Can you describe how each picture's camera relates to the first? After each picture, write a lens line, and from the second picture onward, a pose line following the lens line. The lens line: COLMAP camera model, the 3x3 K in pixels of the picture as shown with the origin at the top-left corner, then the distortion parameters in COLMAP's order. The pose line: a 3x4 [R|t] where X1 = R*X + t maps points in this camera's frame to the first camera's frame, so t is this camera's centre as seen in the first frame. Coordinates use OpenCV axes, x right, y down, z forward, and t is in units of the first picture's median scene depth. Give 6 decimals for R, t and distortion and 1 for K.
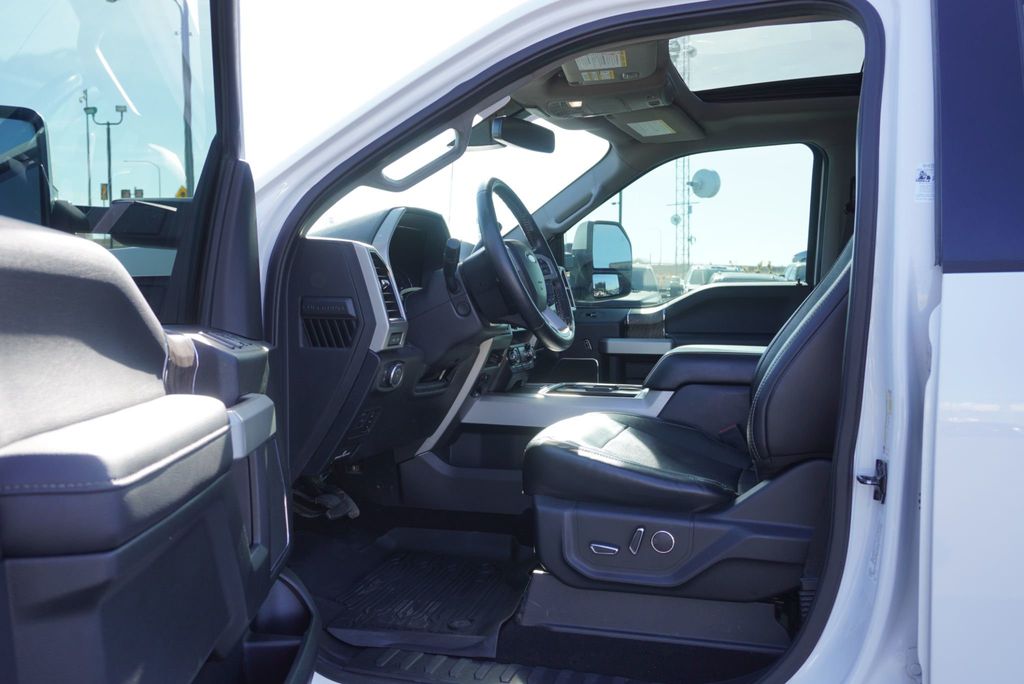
lens RADIAL K [[913.1, 0, 512.0], [0, 913.1, 342.0], [0, 0, 1]] dist [-0.001983, 0.000874]
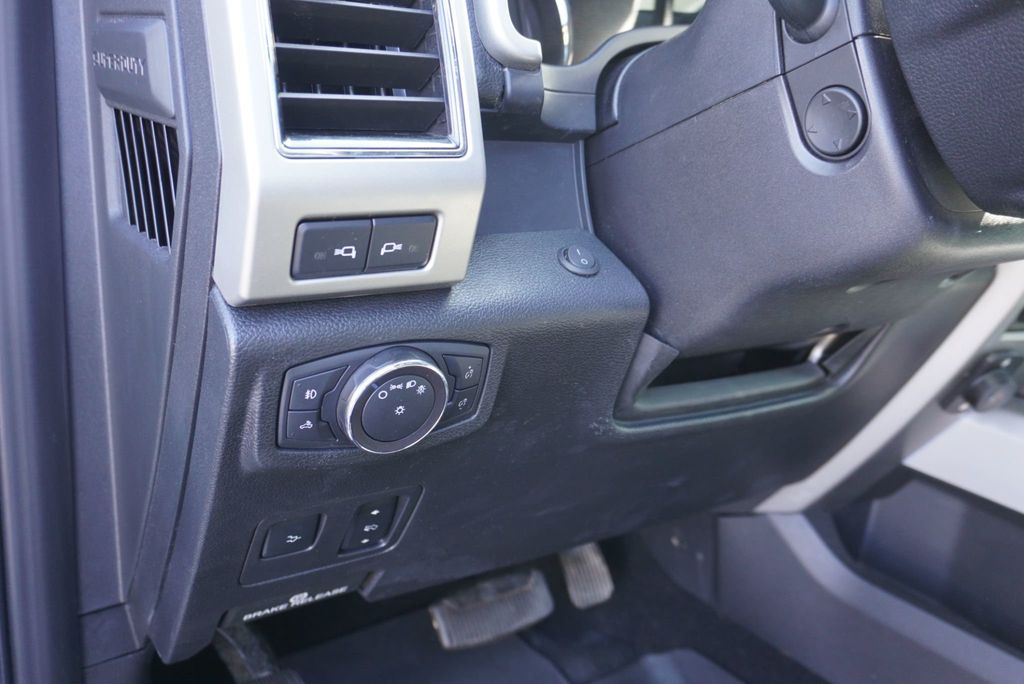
lens RADIAL K [[887.2, 0, 512.0], [0, 887.2, 342.0], [0, 0, 1]] dist [0.002049, -0.000958]
pose [[0.788919, 0.225205, -0.571743, 0.012264], [-0.106678, 0.966489, 0.233494, -0.024142], [0.605167, -0.123215, 0.786505, 0.699051]]
